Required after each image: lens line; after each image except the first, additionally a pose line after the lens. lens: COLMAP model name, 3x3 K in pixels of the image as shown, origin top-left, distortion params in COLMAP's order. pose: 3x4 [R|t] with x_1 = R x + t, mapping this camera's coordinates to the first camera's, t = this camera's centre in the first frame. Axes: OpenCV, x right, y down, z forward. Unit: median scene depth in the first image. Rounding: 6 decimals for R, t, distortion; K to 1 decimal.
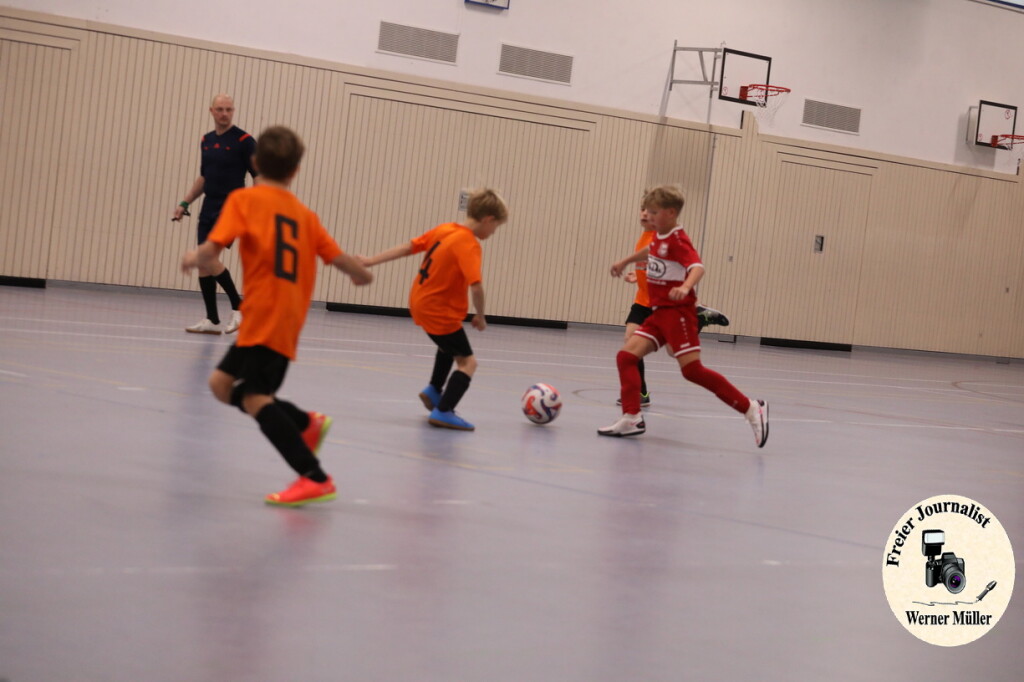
lens RADIAL K [[2916.6, 0, 512.0], [0, 2916.6, 341.0], [0, 0, 1]] dist [0.031322, -0.142612]
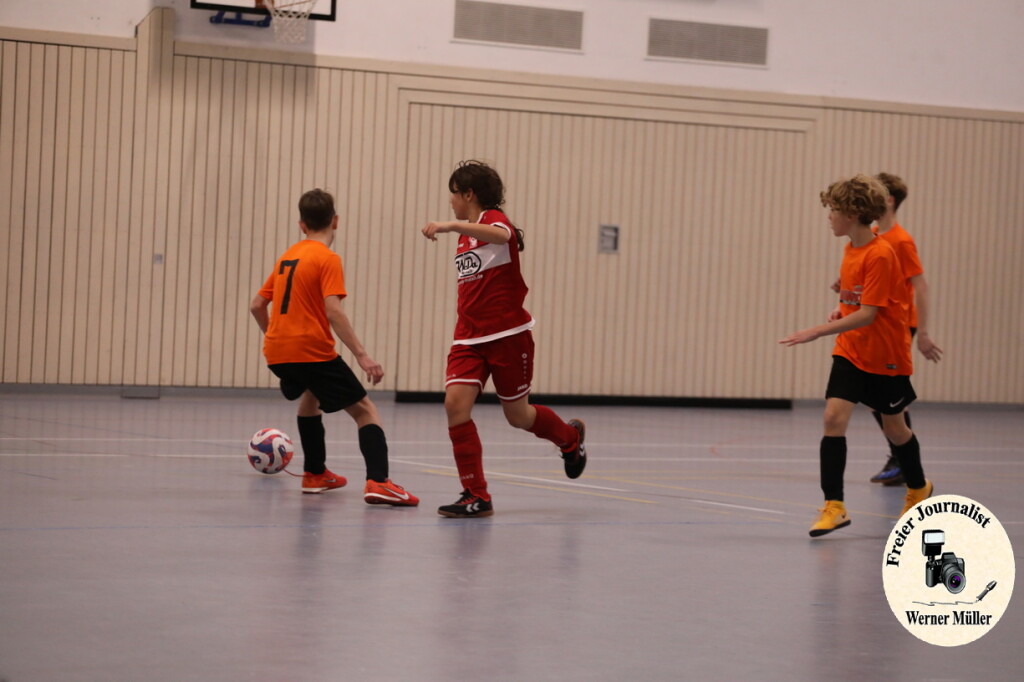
lens RADIAL K [[3357.8, 0, 512.0], [0, 3357.8, 341.0], [0, 0, 1]] dist [0.375766, -0.773118]
pose [[0.963373, -0.065978, -0.259921, 0.176473], [0.056292, 0.997420, -0.044540, 0.012765], [0.262189, 0.028277, 0.964602, 0.193454]]
